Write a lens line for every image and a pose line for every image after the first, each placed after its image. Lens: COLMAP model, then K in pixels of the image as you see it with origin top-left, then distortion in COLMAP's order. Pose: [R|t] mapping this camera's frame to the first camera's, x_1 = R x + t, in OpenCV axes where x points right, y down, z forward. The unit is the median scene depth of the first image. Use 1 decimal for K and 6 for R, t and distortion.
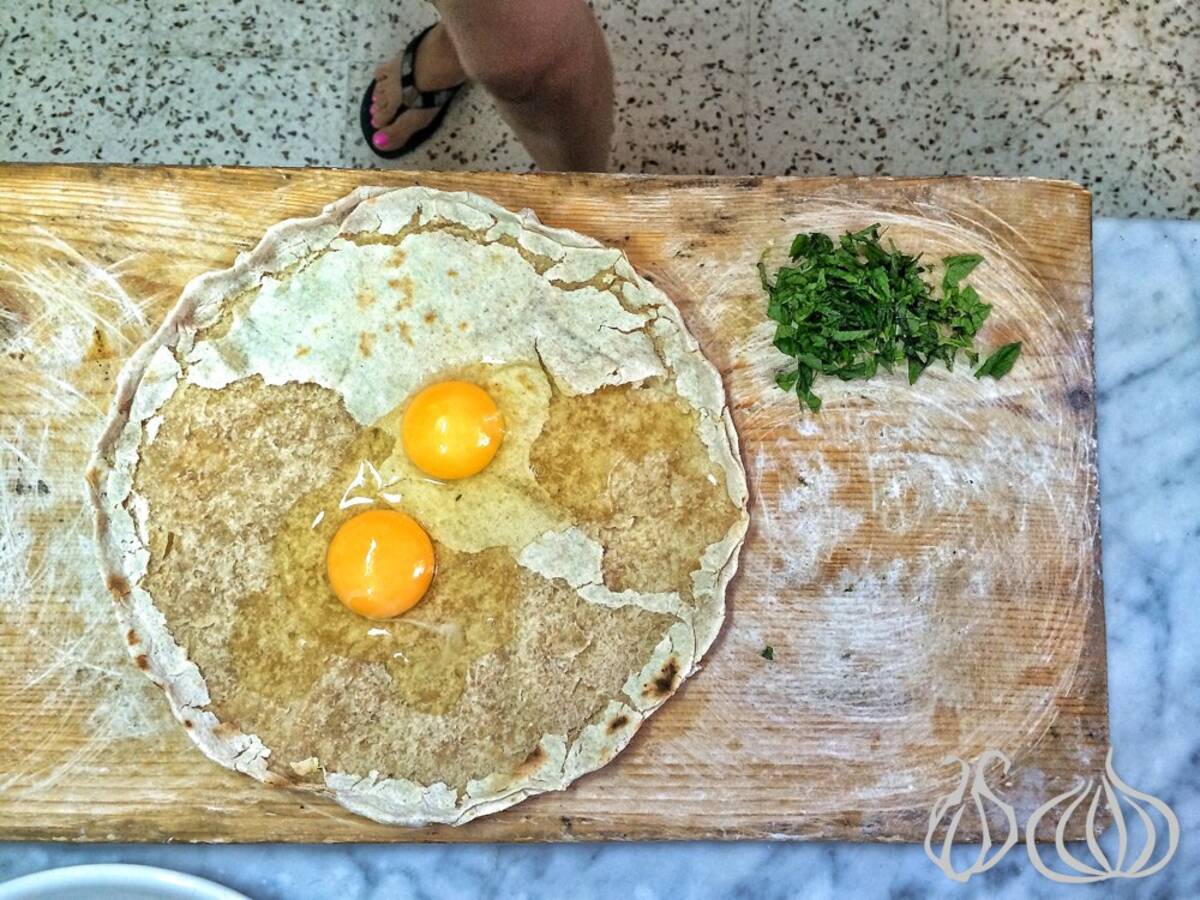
lens RADIAL K [[1035.7, 0, 600.9], [0, 1035.7, 450.3], [0, 0, 1]] dist [0.068635, -0.117084]
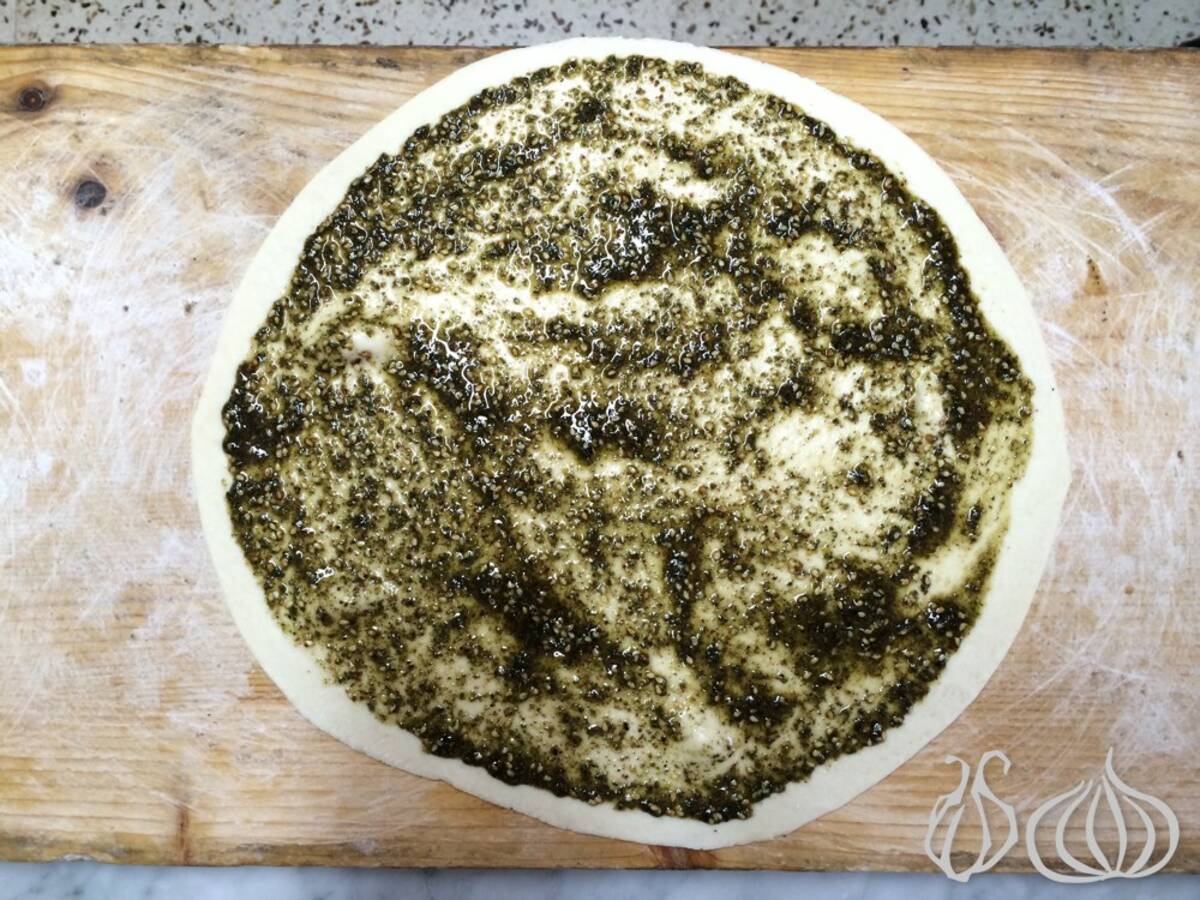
lens RADIAL K [[1035.7, 0, 600.2], [0, 1035.7, 451.7], [0, 0, 1]] dist [0.068635, -0.117084]
pose [[0.999660, -0.003197, -0.025891, -0.846244], [0.005609, 0.995594, 0.093603, -0.044638], [0.025478, -0.093716, 0.995273, 0.172039]]
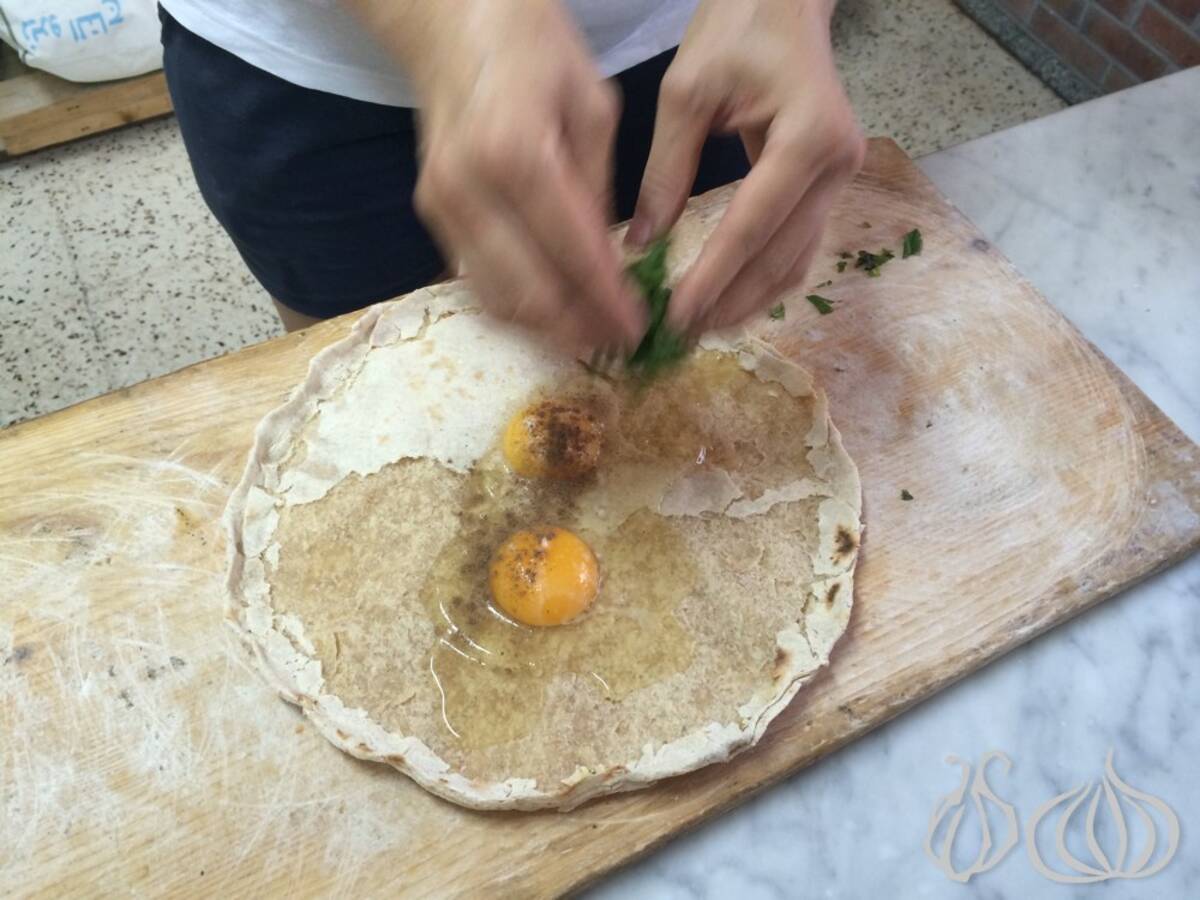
lens RADIAL K [[1035.7, 0, 600.5], [0, 1035.7, 448.1], [0, 0, 1]] dist [0.068635, -0.117084]
pose [[0.875903, -0.381477, 0.295415, -0.403663], [0.474845, 0.790105, -0.387629, 0.416052], [-0.085537, 0.479802, 0.873197, 0.074780]]
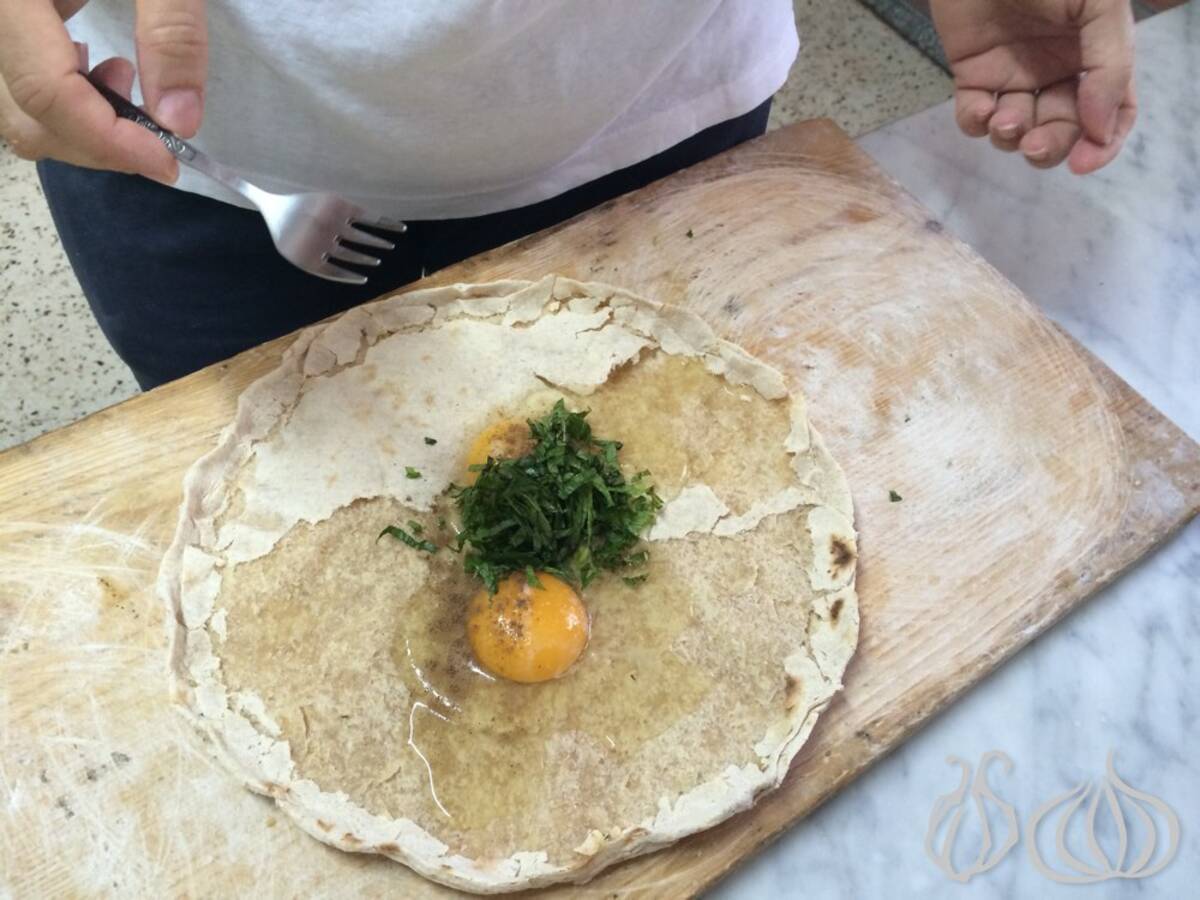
lens RADIAL K [[1035.7, 0, 600.0], [0, 1035.7, 448.3], [0, 0, 1]] dist [0.068635, -0.117084]
pose [[0.812036, -0.448121, 0.373878, -0.424108], [0.566813, 0.758156, -0.322370, 0.320009], [-0.138998, 0.473695, 0.869651, 0.136317]]
